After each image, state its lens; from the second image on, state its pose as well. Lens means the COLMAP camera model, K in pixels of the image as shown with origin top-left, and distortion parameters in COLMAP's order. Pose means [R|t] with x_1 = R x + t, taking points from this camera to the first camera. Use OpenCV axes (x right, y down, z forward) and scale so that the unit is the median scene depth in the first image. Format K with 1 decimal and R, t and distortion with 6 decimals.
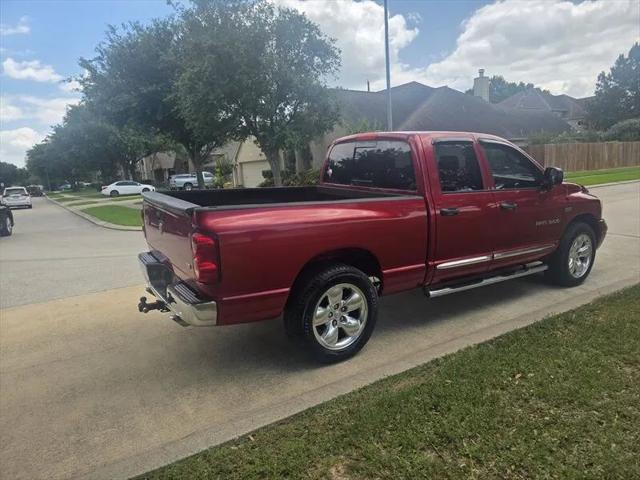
lens RADIAL K [[434.4, 0, 325.8], [0, 434.4, 235.5], [0, 0, 1]] dist [0.057038, -0.054127]
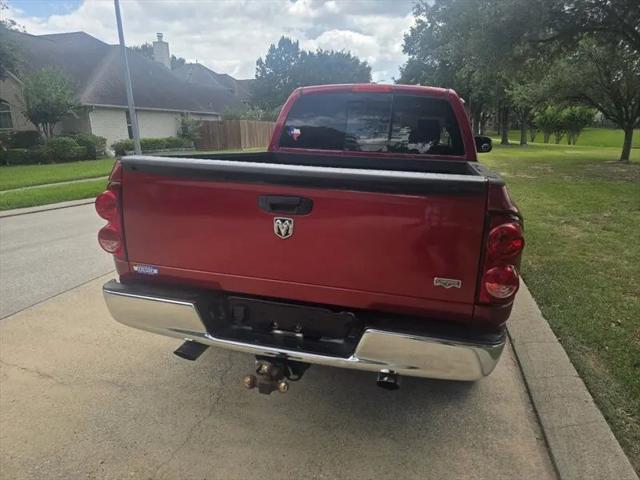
lens RADIAL K [[434.4, 0, 323.0], [0, 434.4, 243.6], [0, 0, 1]] dist [0.057038, -0.054127]
pose [[0.732529, -0.127364, 0.668715, -0.461948], [0.077174, 0.991546, 0.104313, -0.030673], [-0.676347, -0.024805, 0.736165, 0.394143]]
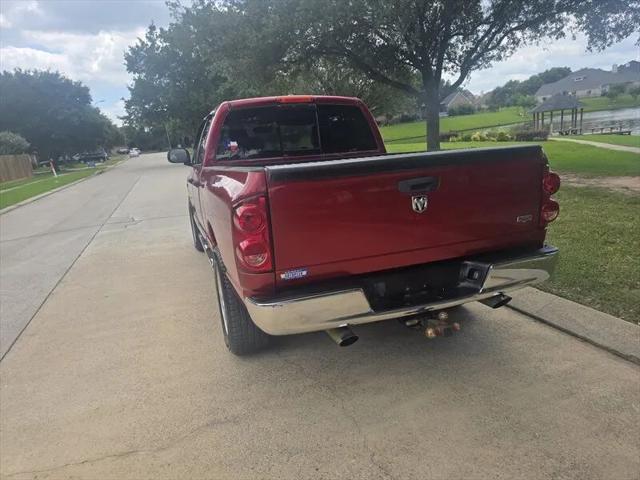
lens RADIAL K [[434.4, 0, 321.4], [0, 434.4, 241.9], [0, 0, 1]] dist [0.057038, -0.054127]
pose [[0.228198, -0.211480, 0.950370, -0.687940], [0.242211, 0.957768, 0.154968, -0.063434], [-0.943006, 0.194826, 0.269783, 0.653610]]
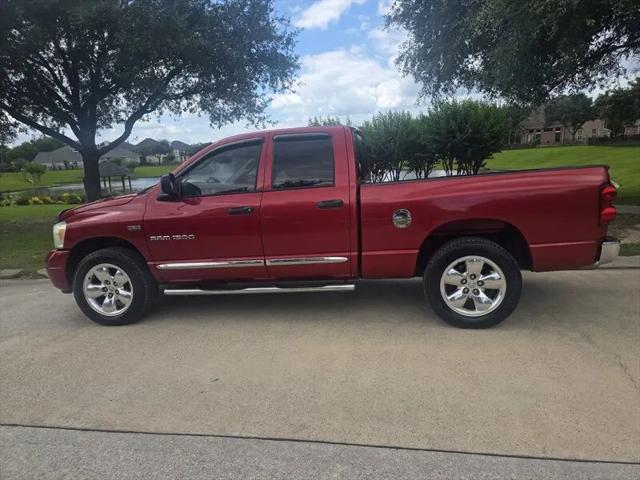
lens RADIAL K [[434.4, 0, 331.6], [0, 434.4, 236.5], [0, 0, 1]] dist [0.057038, -0.054127]
pose [[-0.739412, -0.026814, 0.672719, -0.475440], [0.193323, 0.948670, 0.250302, -0.225615], [-0.644901, 0.315128, -0.696274, 1.566893]]
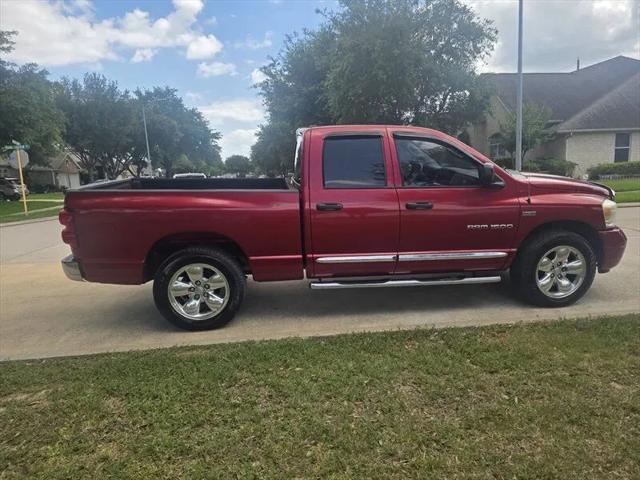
lens RADIAL K [[434.4, 0, 321.7], [0, 434.4, 236.2], [0, 0, 1]] dist [0.057038, -0.054127]
pose [[0.897713, 0.080890, -0.433092, 0.527491], [-0.073142, 0.996723, 0.034552, -0.014661], [0.434468, 0.000660, 0.900687, 0.070020]]
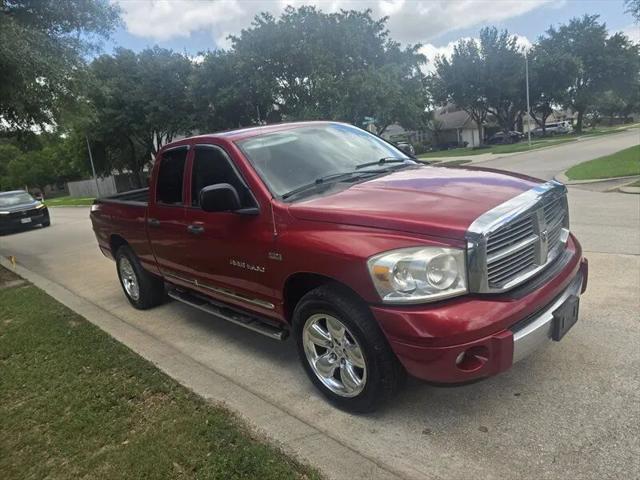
lens RADIAL K [[434.4, 0, 325.7], [0, 434.4, 230.7], [0, 0, 1]] dist [0.057038, -0.054127]
pose [[0.186833, 0.197308, -0.962374, 1.029588], [-0.030848, 0.980318, 0.194998, -0.190158], [0.981907, -0.006744, 0.189242, 0.897001]]
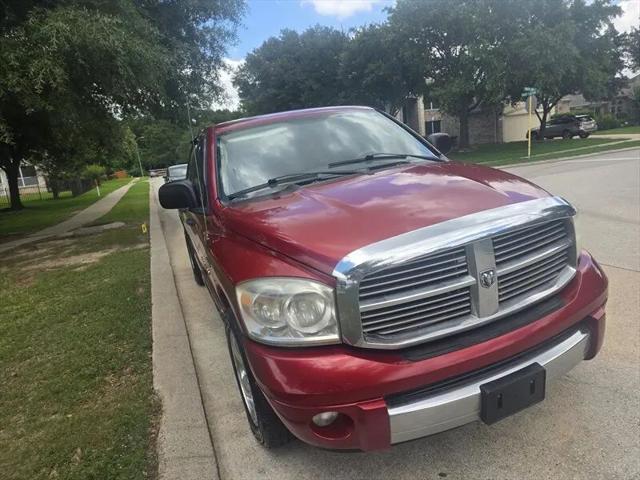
lens RADIAL K [[430.2, 0, 323.5], [0, 430.2, 240.9], [0, 0, 1]] dist [0.045821, -0.028954]
pose [[-0.186286, 0.273242, -0.943735, 0.952393], [-0.021672, 0.959173, 0.281990, -0.219992], [0.982256, 0.072983, -0.172759, 1.148429]]
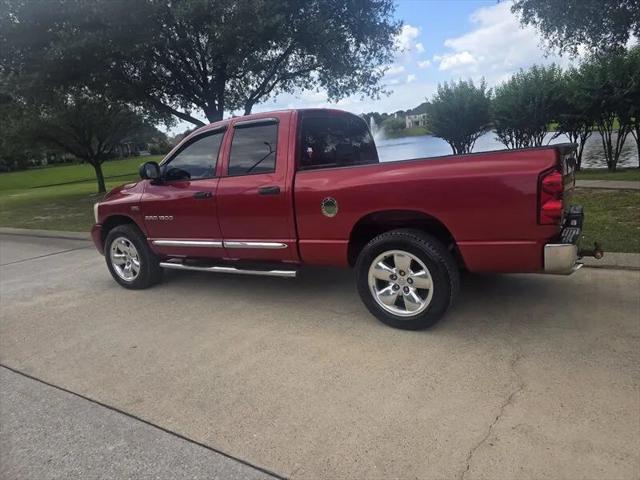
lens RADIAL K [[434.4, 0, 327.9], [0, 434.4, 234.1], [0, 0, 1]] dist [0.057038, -0.054127]
pose [[-0.440533, -0.098379, 0.892330, -0.687057], [0.251833, 0.940525, 0.228019, -0.168502], [-0.861691, 0.325168, -0.389558, 1.269453]]
